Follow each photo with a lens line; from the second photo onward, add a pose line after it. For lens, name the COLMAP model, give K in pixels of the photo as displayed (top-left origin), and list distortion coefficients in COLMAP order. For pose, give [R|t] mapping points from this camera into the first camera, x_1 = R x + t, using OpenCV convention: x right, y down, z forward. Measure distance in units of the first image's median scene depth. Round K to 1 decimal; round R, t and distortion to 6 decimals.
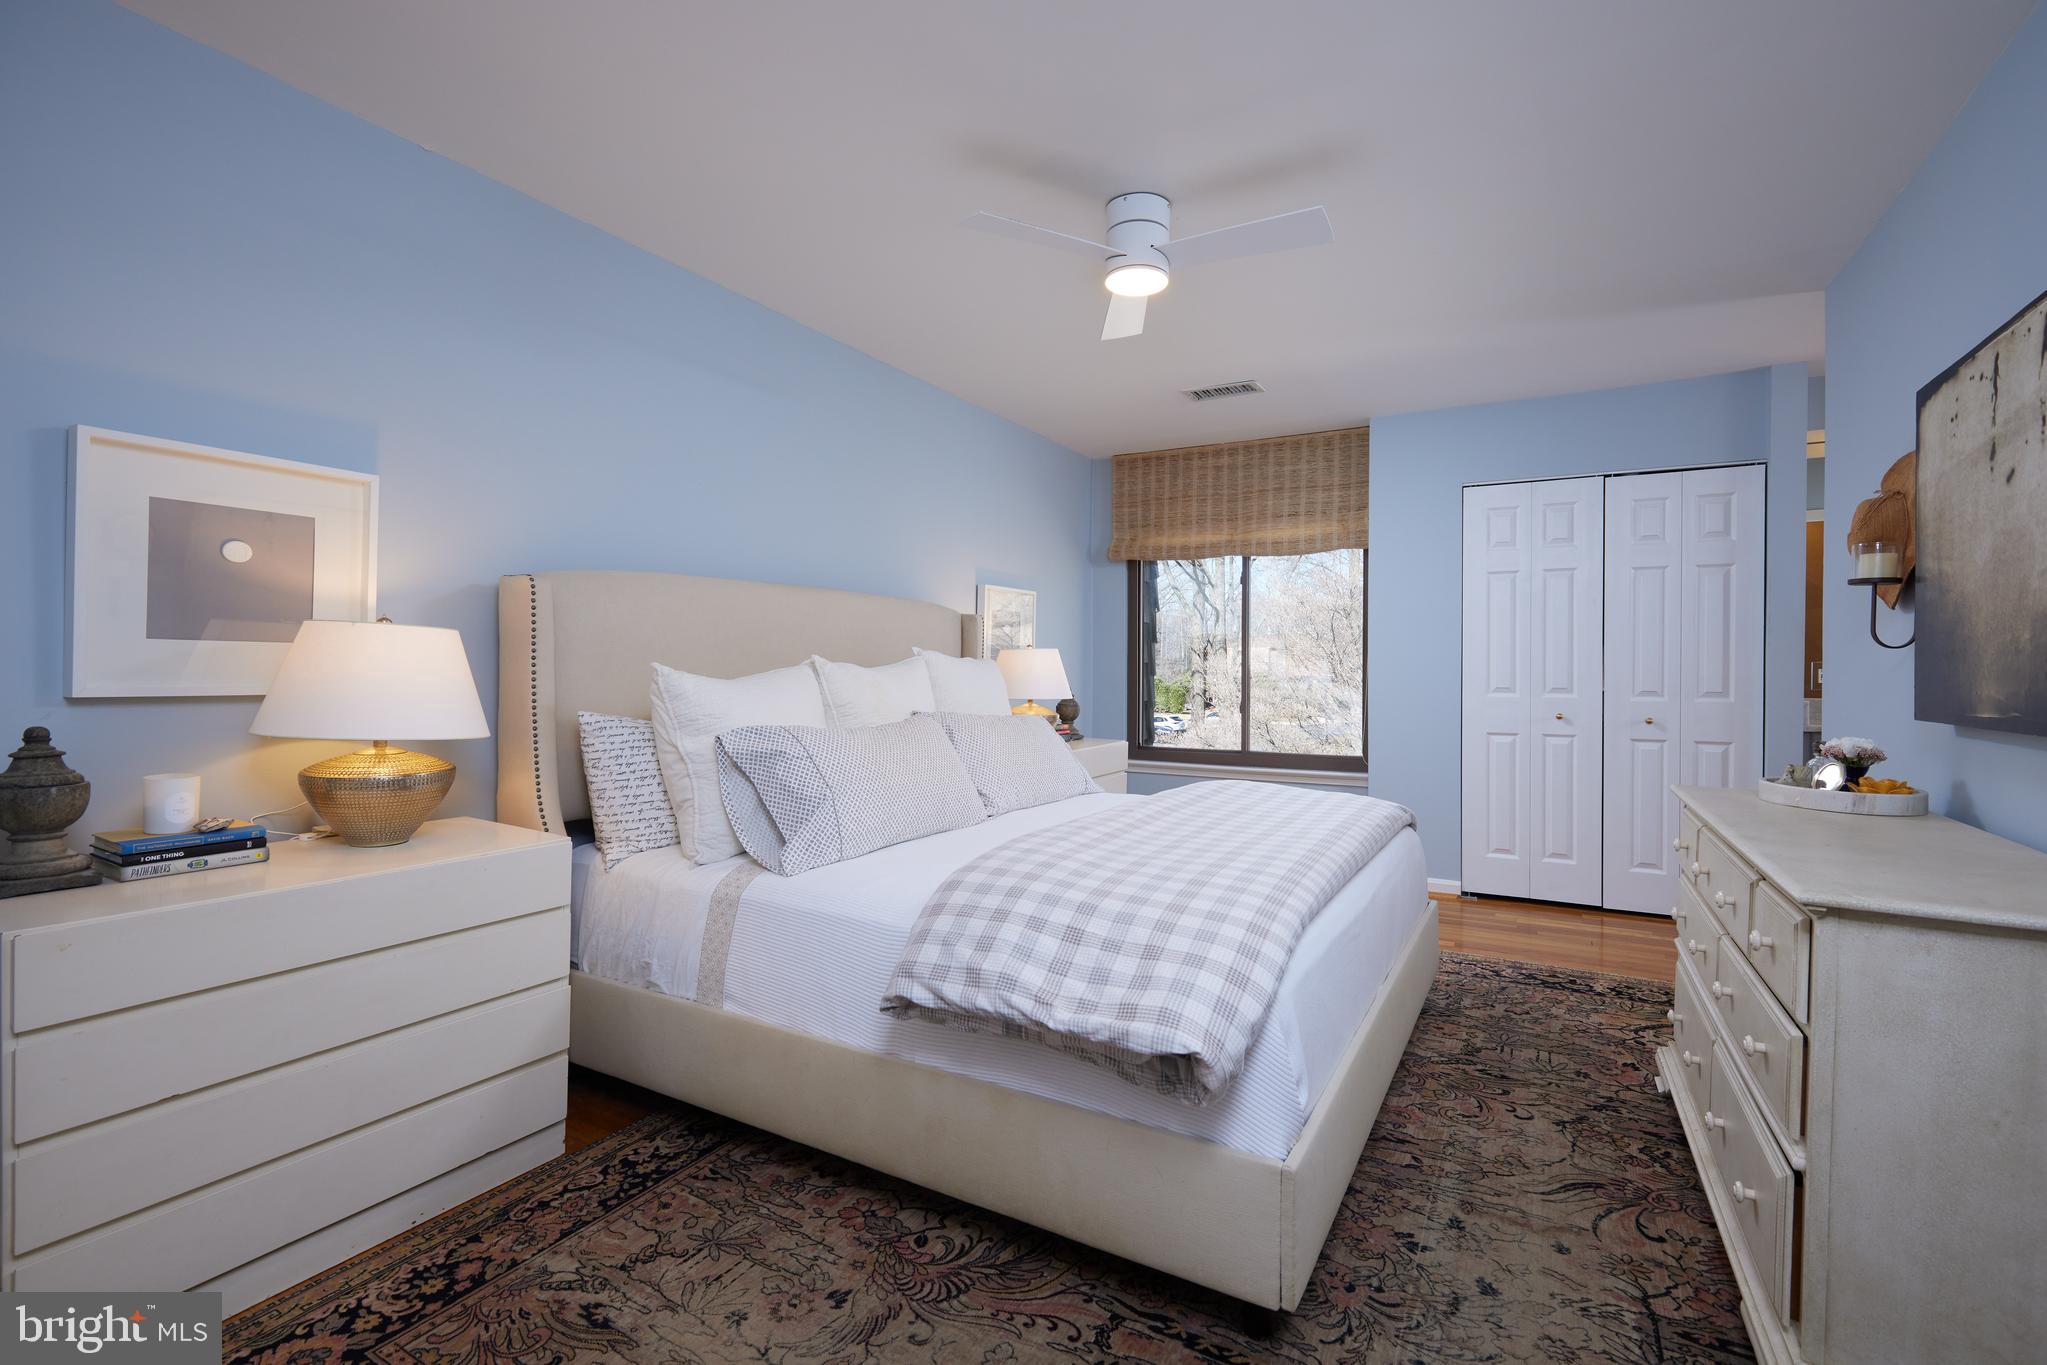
lens RADIAL K [[927.4, 0, 1031.9], [0, 927.4, 677.2], [0, 0, 1]] dist [-0.003862, 0.000570]
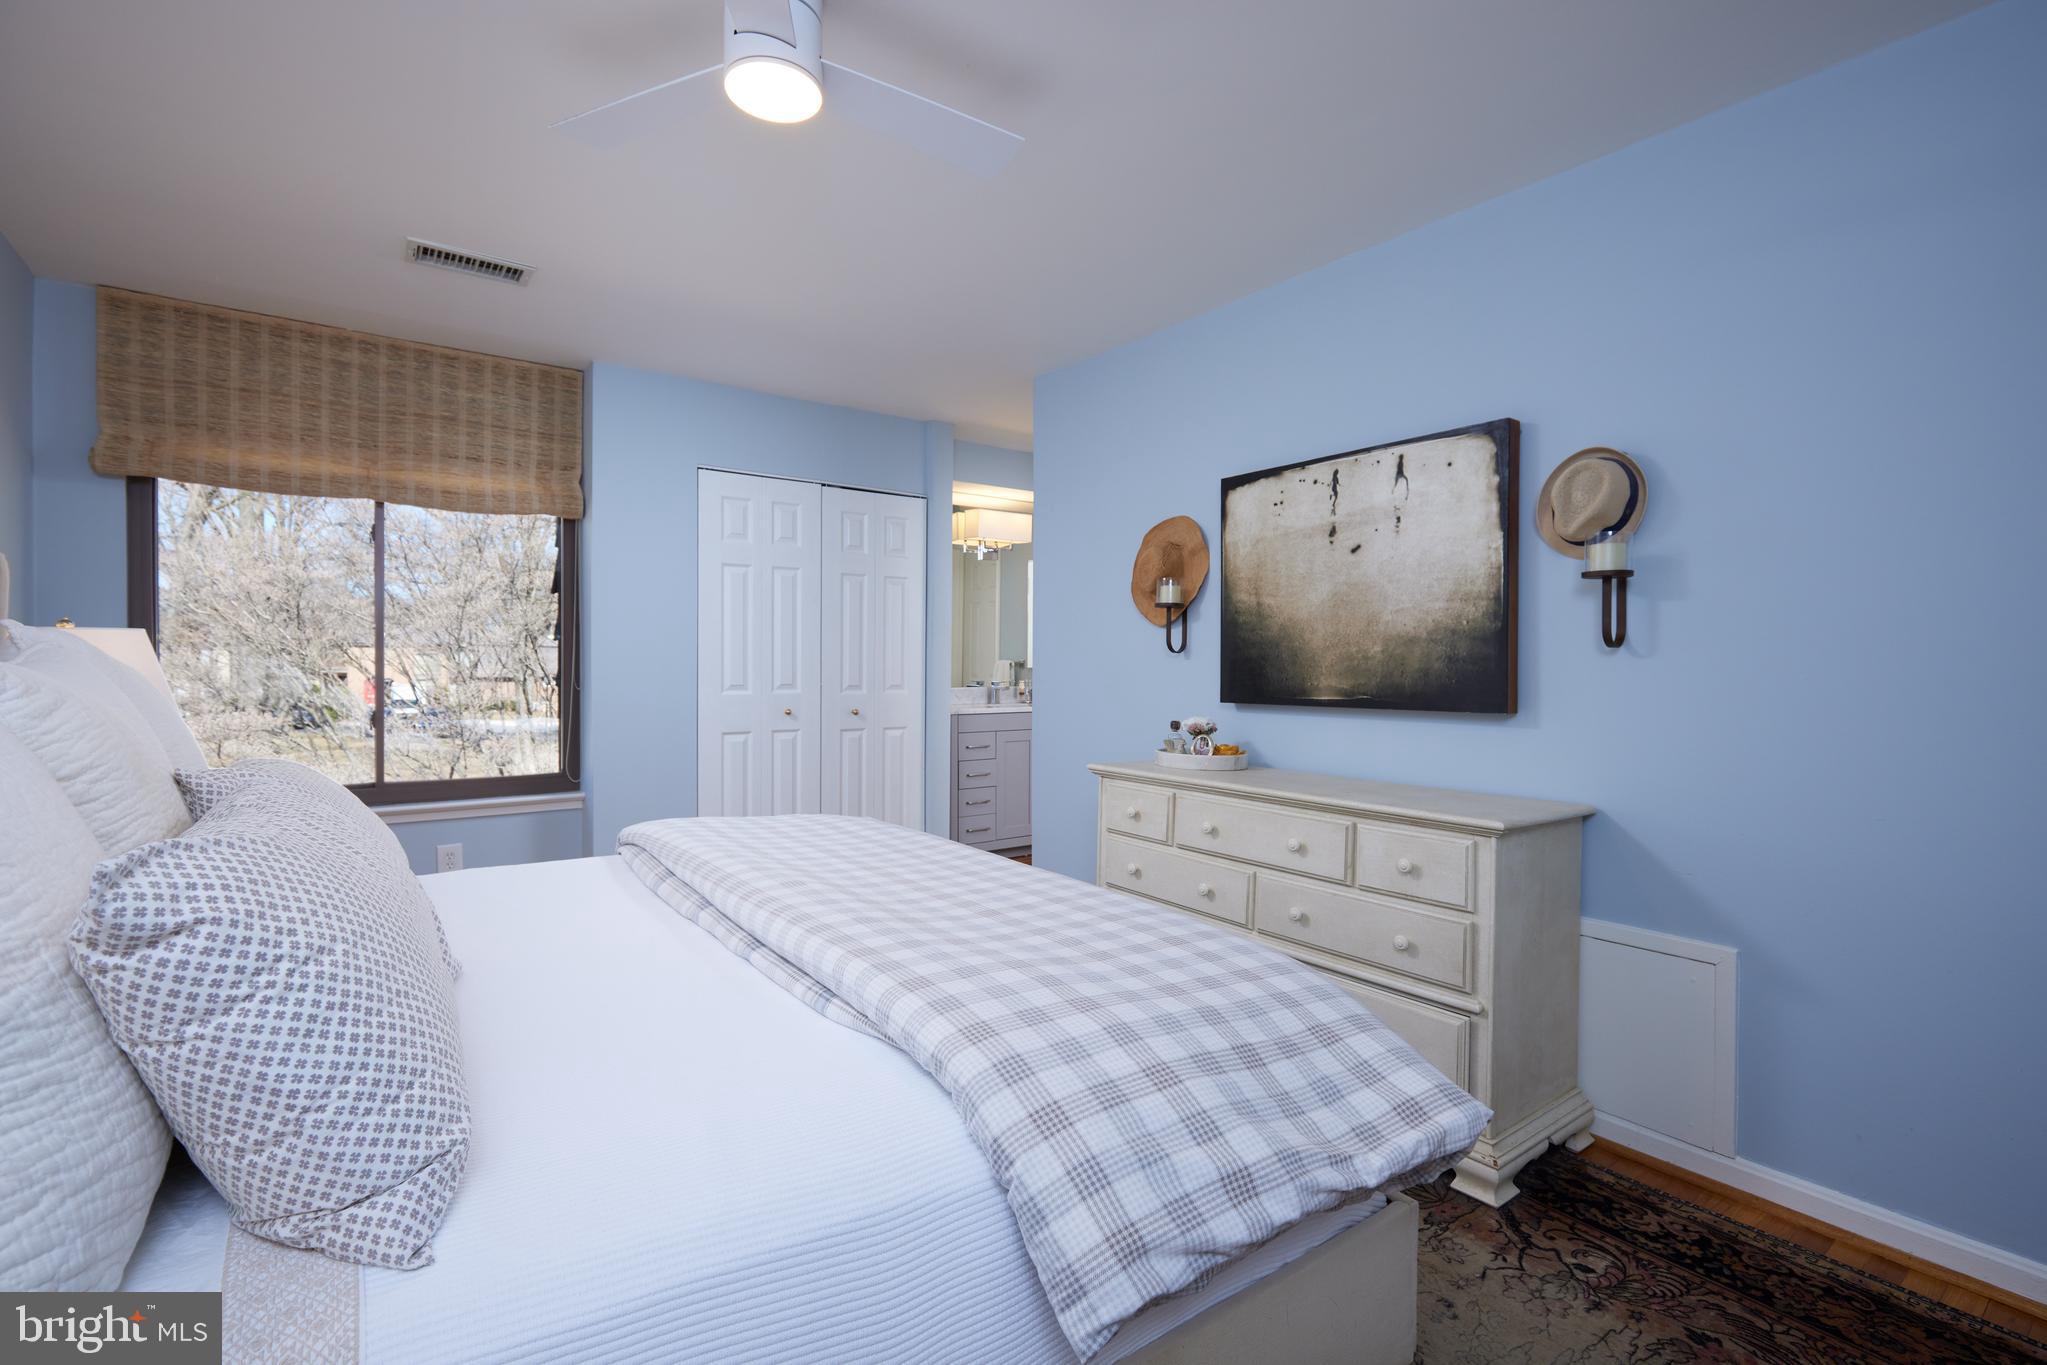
lens RADIAL K [[927.4, 0, 1033.9], [0, 927.4, 680.3], [0, 0, 1]] dist [-0.003862, 0.000570]
pose [[0.408476, -0.015680, 0.912635, -0.220123], [0.005647, 0.999877, 0.014651, -0.005452], [-0.912752, -0.000830, 0.408514, 0.289583]]
